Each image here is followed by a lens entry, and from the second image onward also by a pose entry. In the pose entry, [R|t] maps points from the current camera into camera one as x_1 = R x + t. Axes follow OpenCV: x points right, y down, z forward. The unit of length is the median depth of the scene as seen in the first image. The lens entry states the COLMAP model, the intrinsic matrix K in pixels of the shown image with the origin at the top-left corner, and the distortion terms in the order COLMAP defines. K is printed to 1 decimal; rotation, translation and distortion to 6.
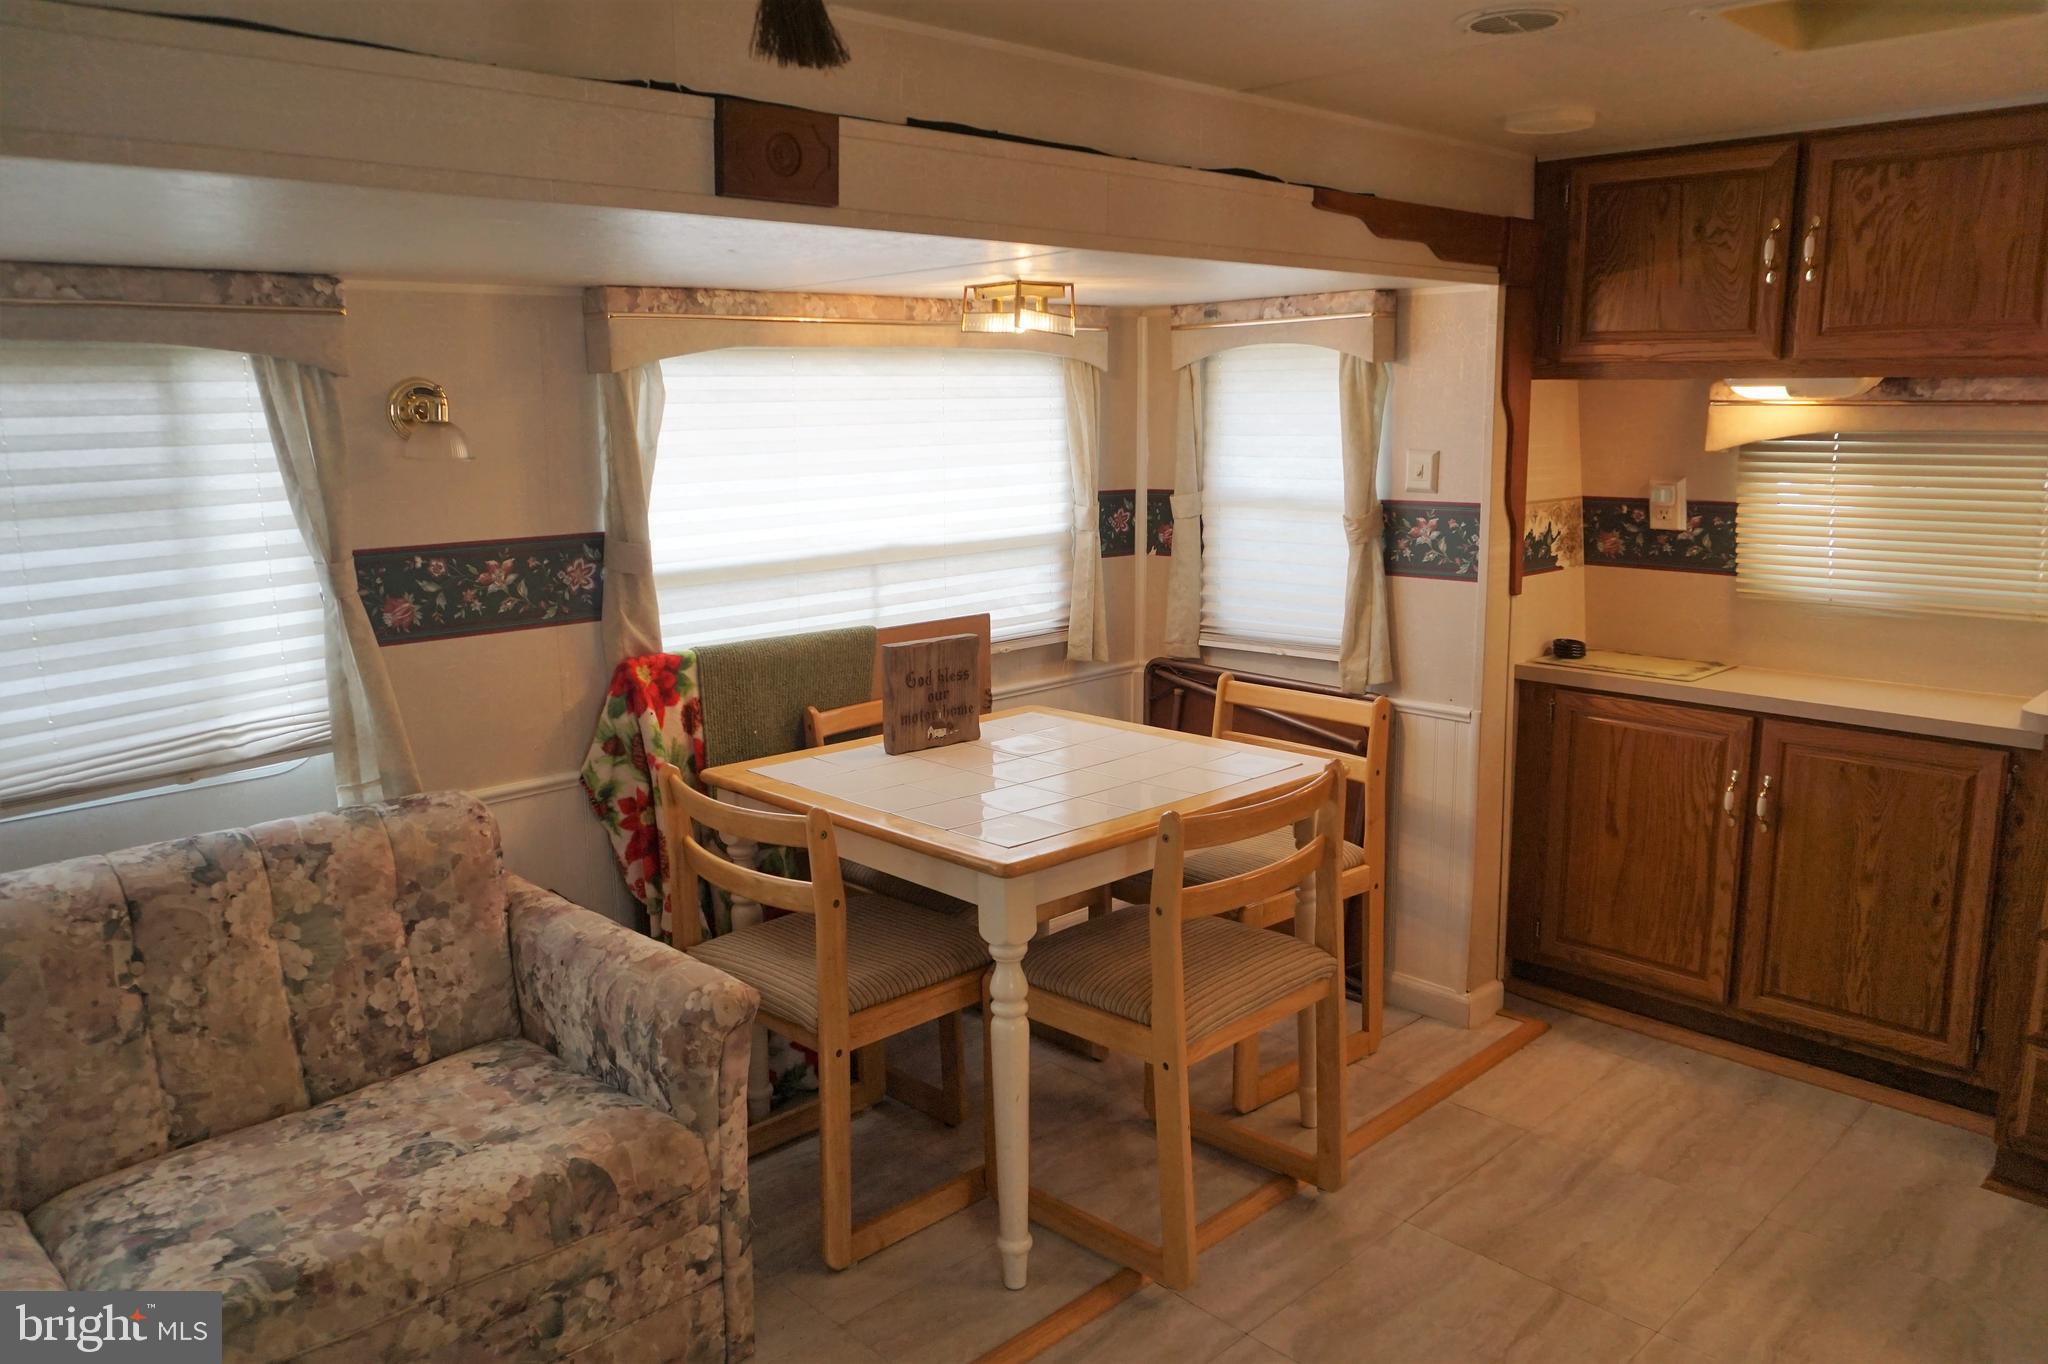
lens RADIAL K [[1504.2, 0, 1024.0], [0, 1504.2, 682.0], [0, 0, 1]] dist [-0.005200, -0.004630]
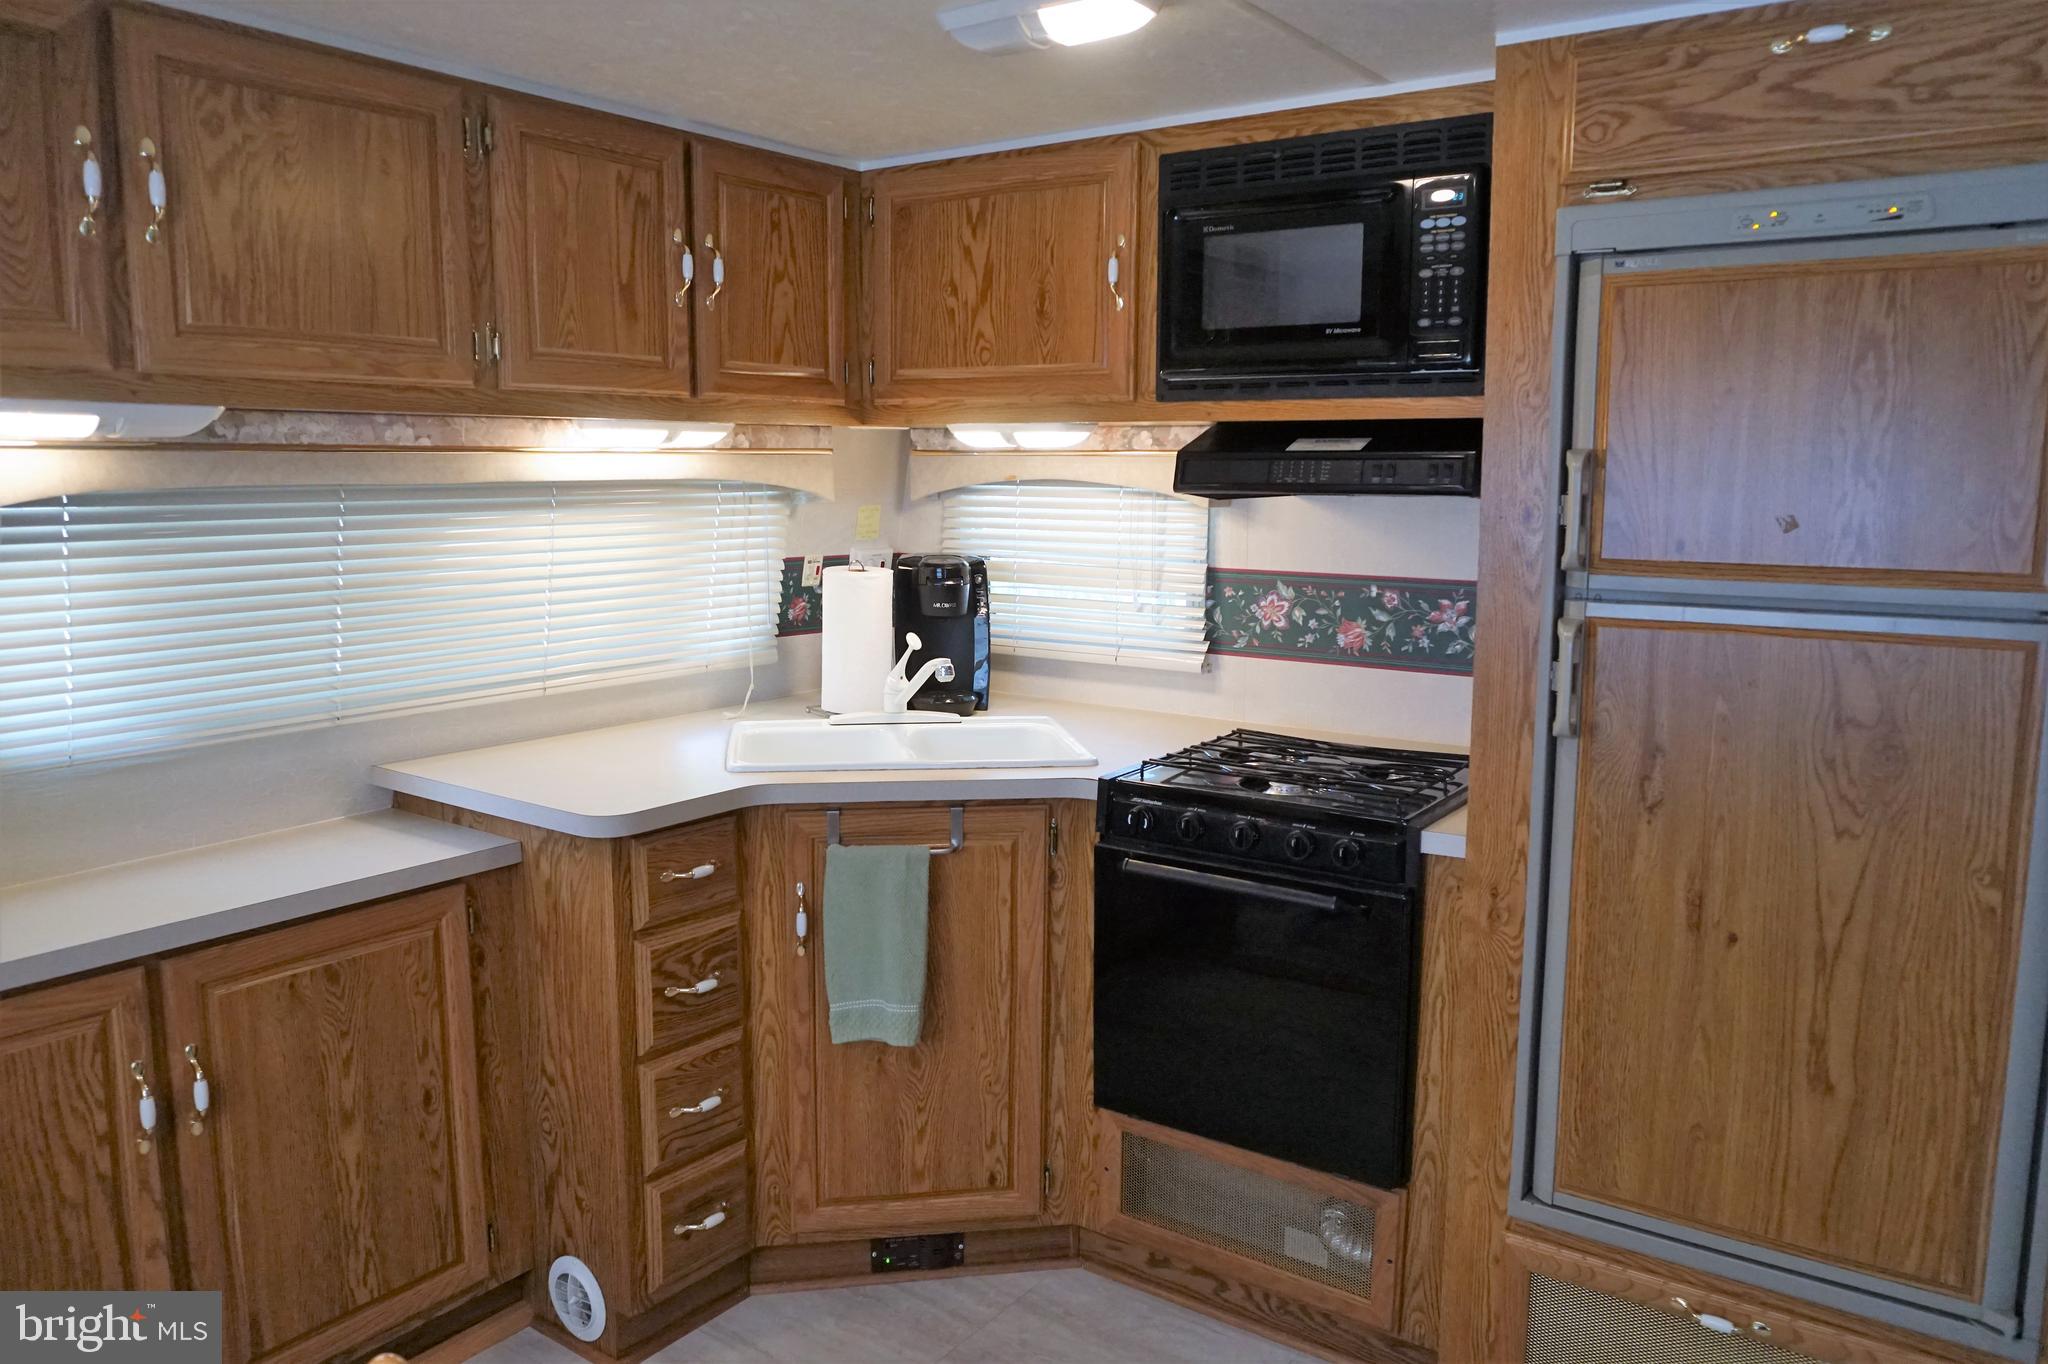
lens RADIAL K [[1504.2, 0, 1024.0], [0, 1504.2, 682.0], [0, 0, 1]] dist [-0.005200, -0.004630]
pose [[-0.181714, -0.136784, 0.973792, -0.162125], [0.178894, 0.969155, 0.169515, -0.137260], [-0.966942, 0.205009, -0.151639, 0.798650]]
